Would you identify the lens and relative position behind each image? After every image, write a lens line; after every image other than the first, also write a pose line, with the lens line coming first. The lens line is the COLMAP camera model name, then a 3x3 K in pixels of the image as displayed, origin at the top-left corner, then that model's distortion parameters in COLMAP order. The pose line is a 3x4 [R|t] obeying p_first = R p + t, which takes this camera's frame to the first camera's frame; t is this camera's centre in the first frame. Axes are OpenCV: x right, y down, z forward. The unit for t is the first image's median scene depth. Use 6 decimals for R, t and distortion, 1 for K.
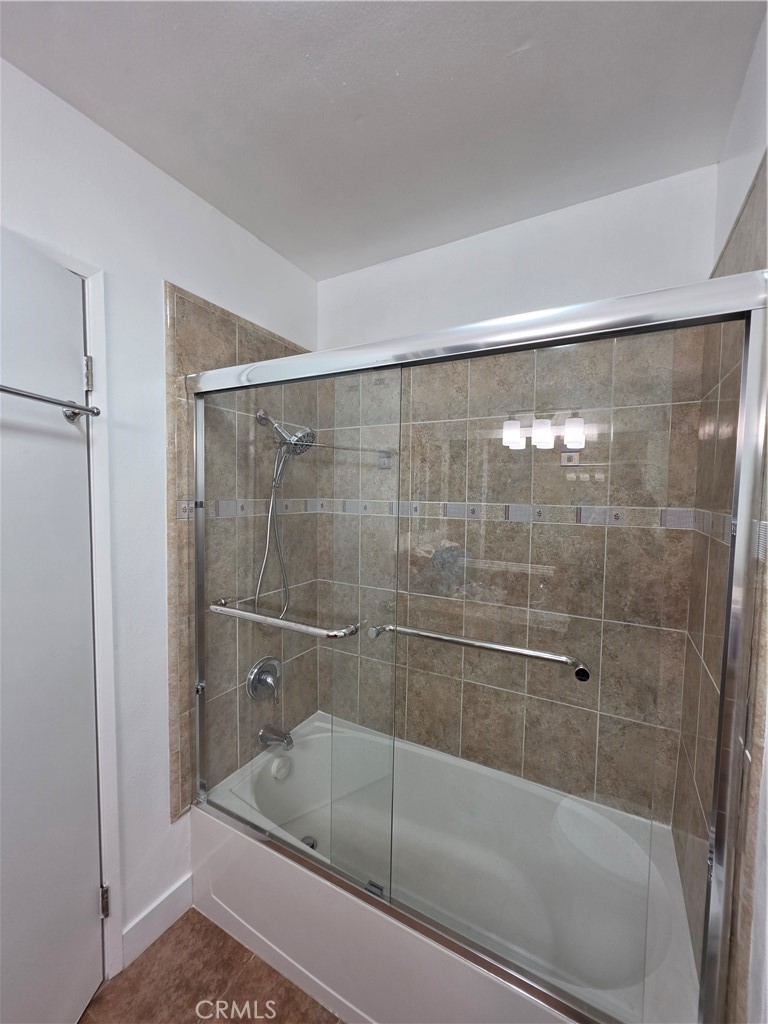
lens RADIAL K [[412.5, 0, 390.1], [0, 412.5, 513.3], [0, 0, 1]] dist [-0.001610, 0.000471]
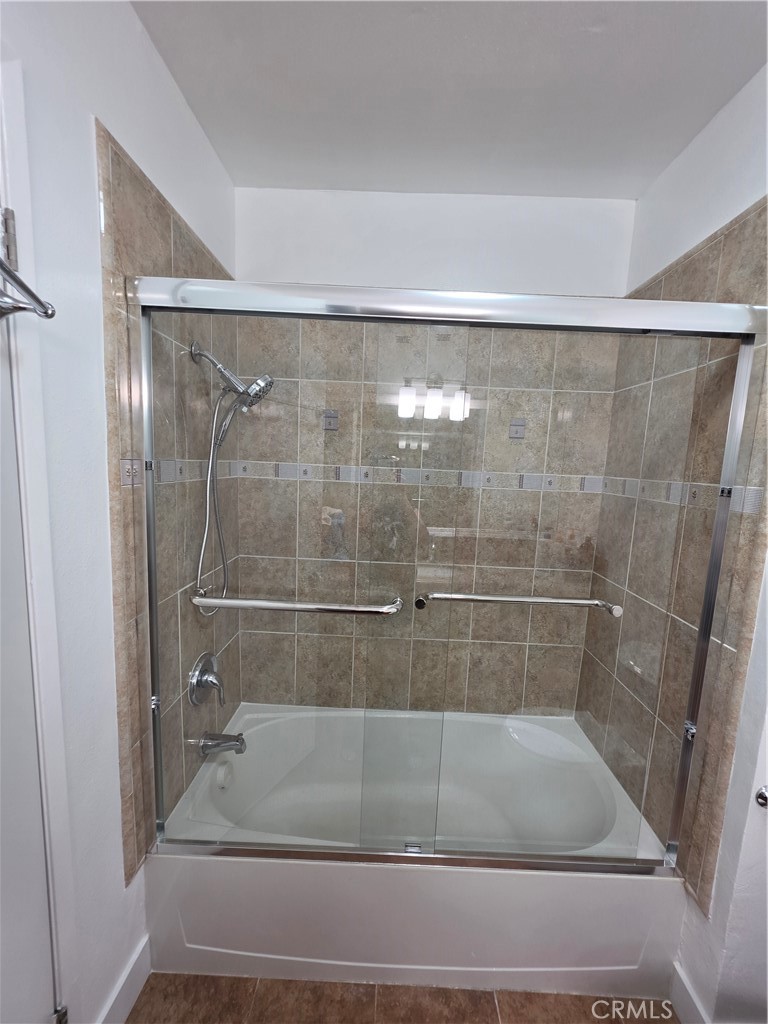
lens RADIAL K [[412.5, 0, 390.1], [0, 412.5, 513.3], [0, 0, 1]] dist [-0.001610, 0.000471]
pose [[0.883391, -0.033903, 0.467408, -0.385172], [-0.005928, 0.996492, 0.083483, -0.000812], [-0.468598, -0.076519, 0.880091, 0.138759]]
